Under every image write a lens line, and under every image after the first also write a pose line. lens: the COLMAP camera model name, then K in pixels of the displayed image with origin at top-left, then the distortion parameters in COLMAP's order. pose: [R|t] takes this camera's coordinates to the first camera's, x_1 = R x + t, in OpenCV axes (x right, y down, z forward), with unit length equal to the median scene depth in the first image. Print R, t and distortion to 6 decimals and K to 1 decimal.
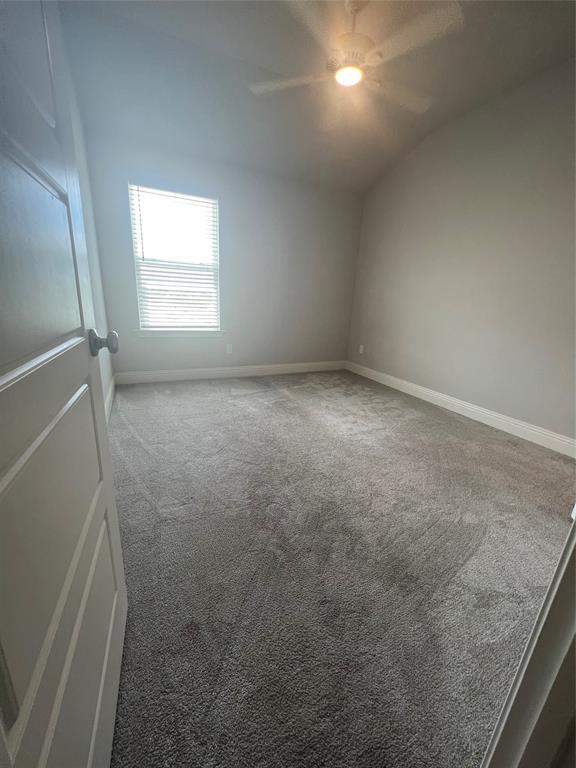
lens RADIAL K [[310.8, 0, 290.1], [0, 310.8, 383.2], [0, 0, 1]] dist [-0.002097, -0.000670]
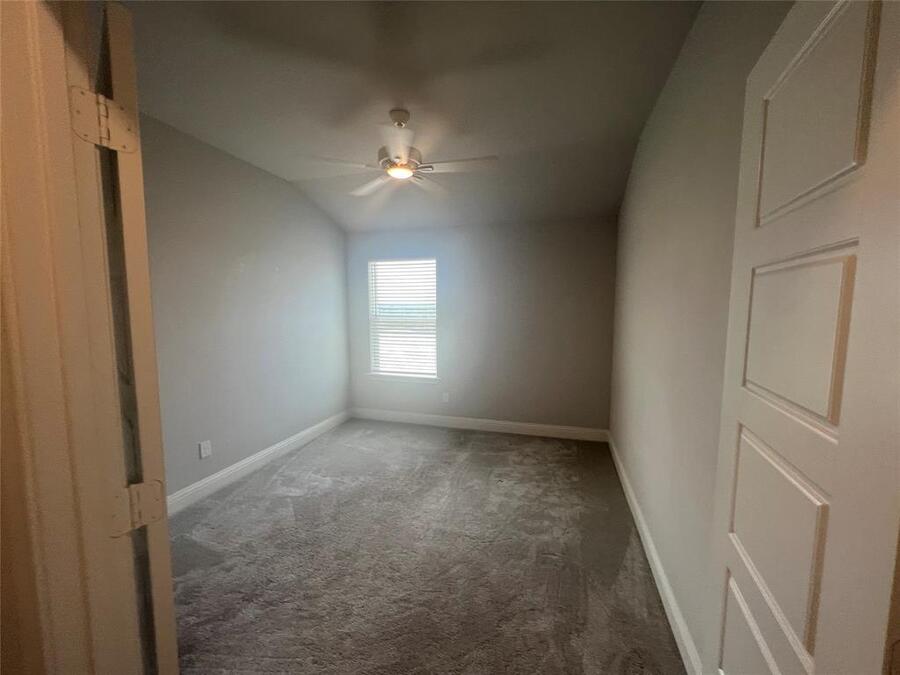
lens RADIAL K [[364.2, 0, 450.2], [0, 364.2, 342.6], [0, 0, 1]] dist [-0.002097, -0.000670]
pose [[0.729935, 0.016884, -0.683308, 0.656594], [-0.143094, 0.981317, -0.128611, -0.149968], [0.668370, 0.191655, 0.718714, 0.186050]]
